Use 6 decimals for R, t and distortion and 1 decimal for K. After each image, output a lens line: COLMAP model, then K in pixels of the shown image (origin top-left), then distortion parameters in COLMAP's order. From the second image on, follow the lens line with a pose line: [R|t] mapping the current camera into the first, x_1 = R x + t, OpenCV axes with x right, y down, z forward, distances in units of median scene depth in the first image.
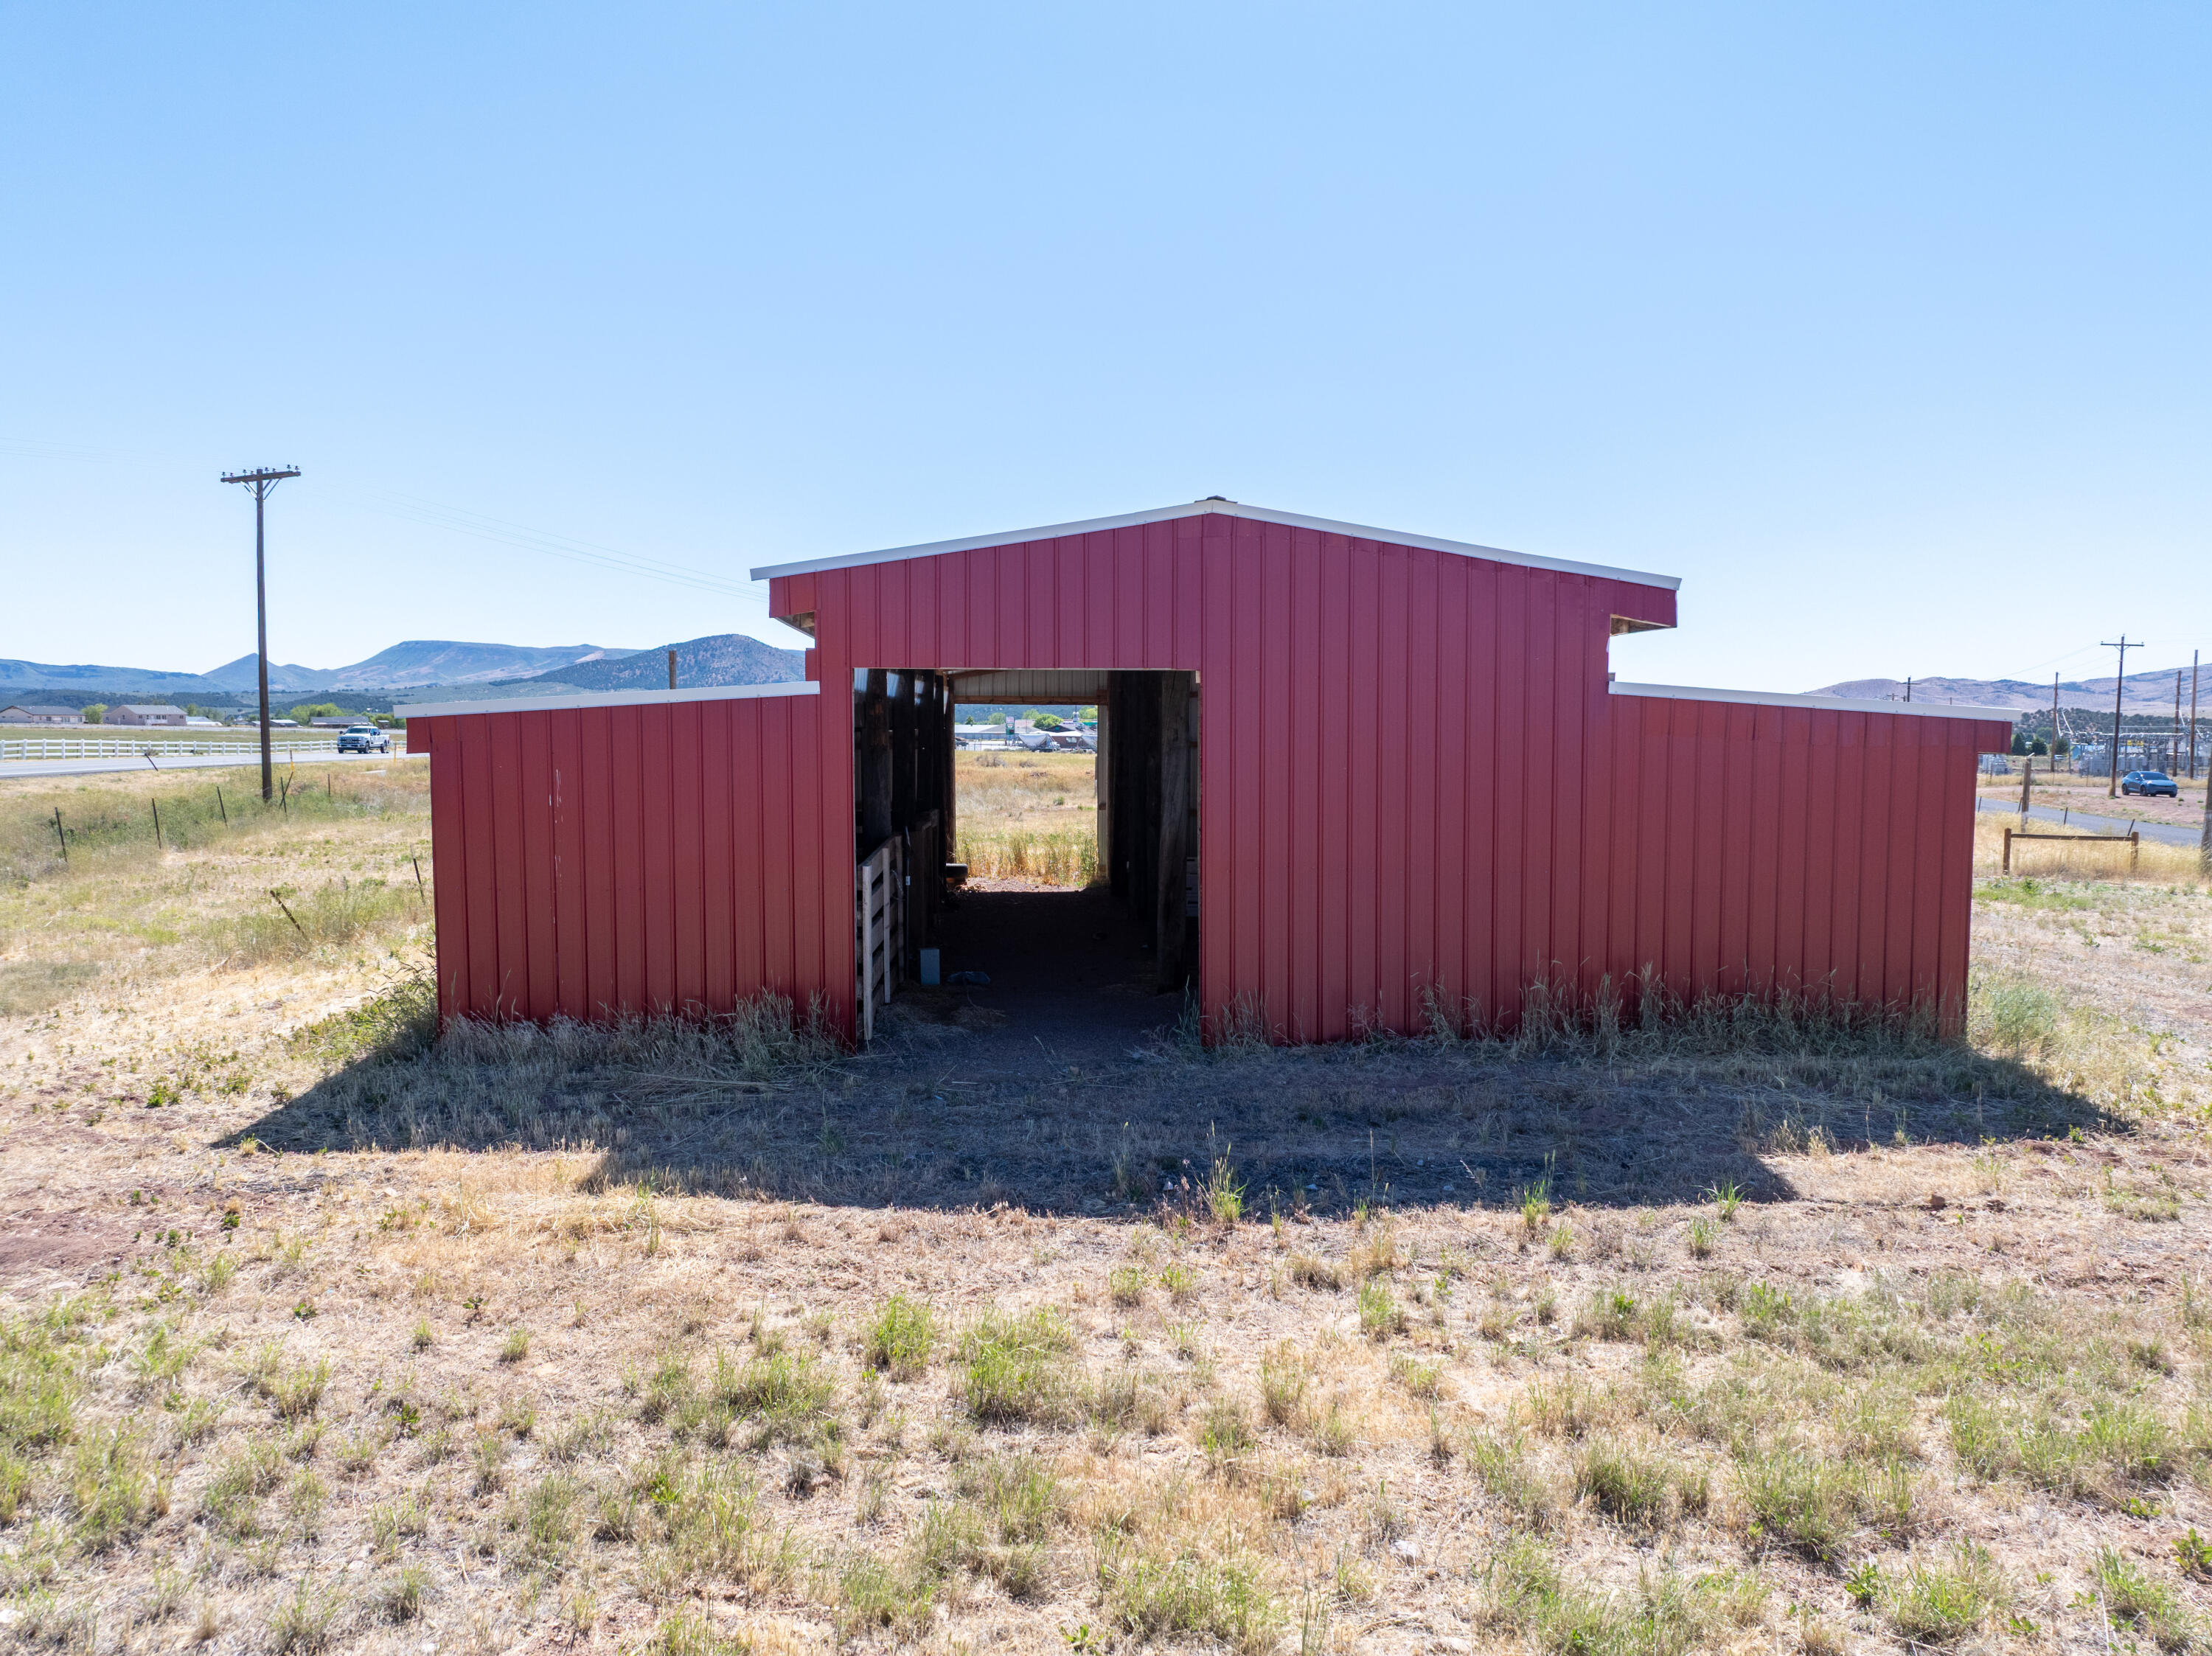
lens RADIAL K [[1569.3, 0, 1106.0], [0, 1569.3, 828.0], [0, 0, 1]] dist [-0.038374, 0.000485]
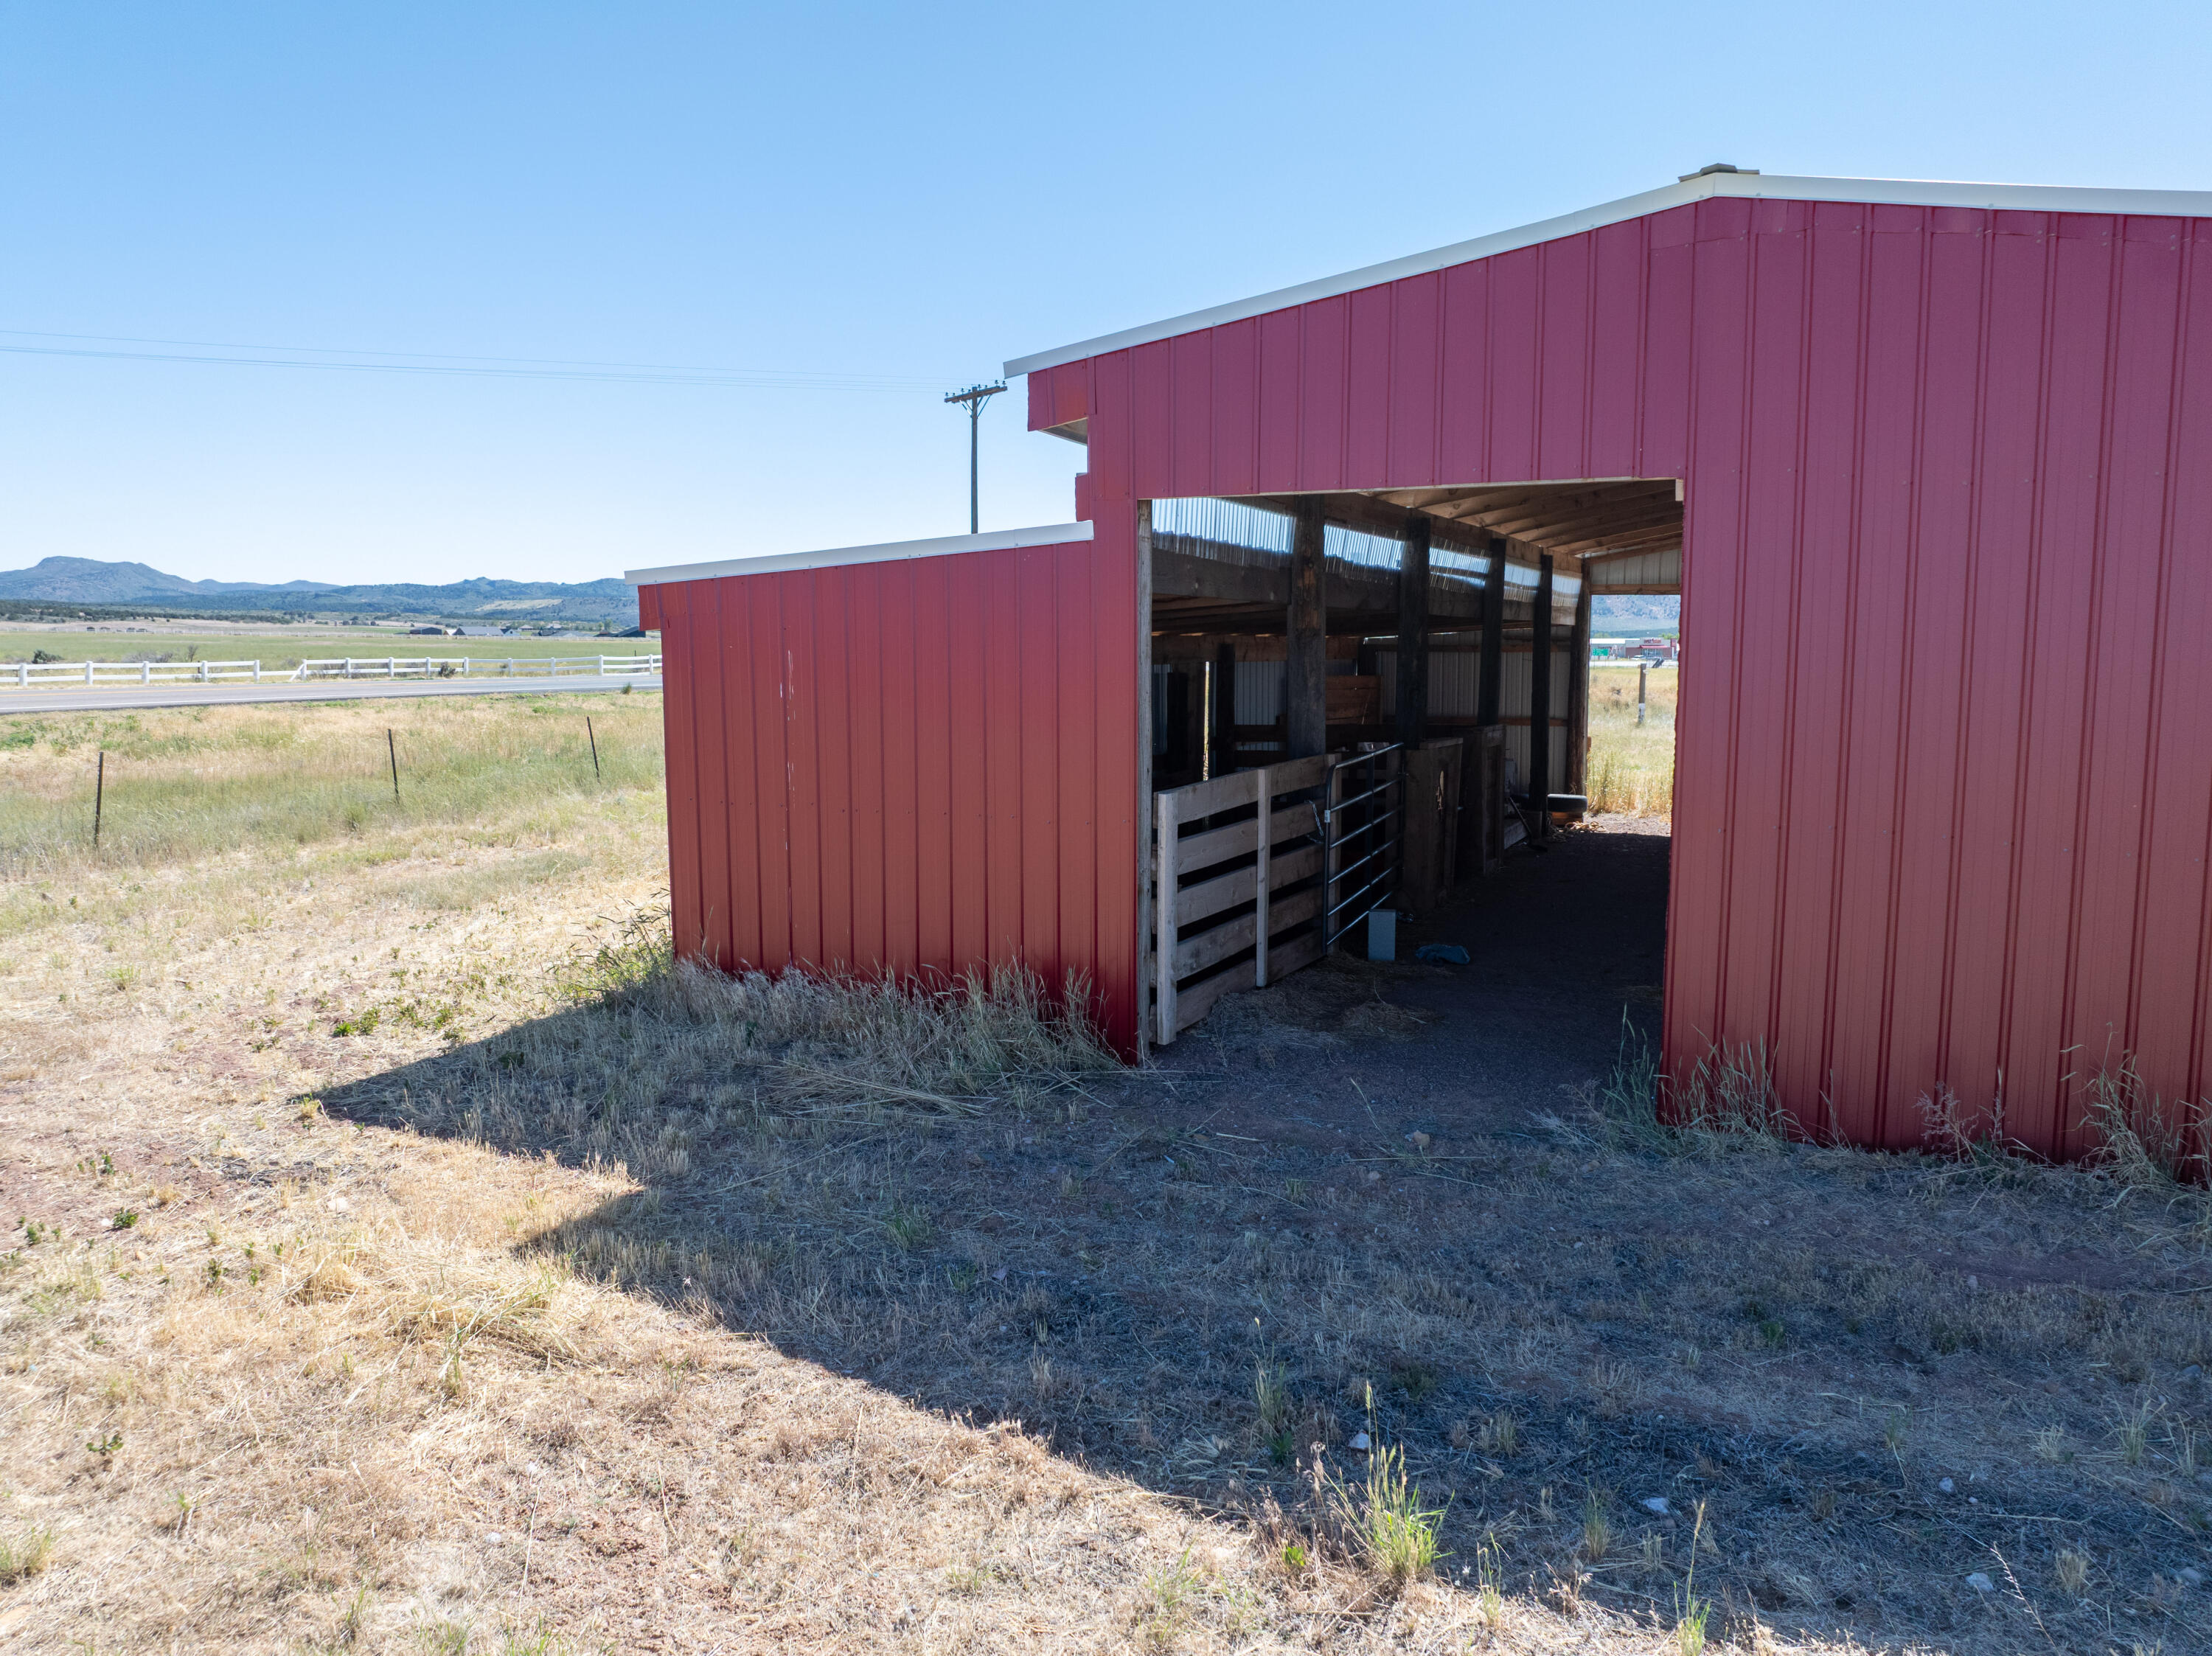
lens RADIAL K [[1569.3, 0, 1106.0], [0, 1569.3, 828.0], [0, 0, 1]] dist [-0.038374, 0.000485]
pose [[0.878975, 0.052384, -0.473981, 0.152960], [-0.028460, 0.997939, 0.057514, 0.000728], [0.476017, -0.037064, 0.878655, 0.397653]]
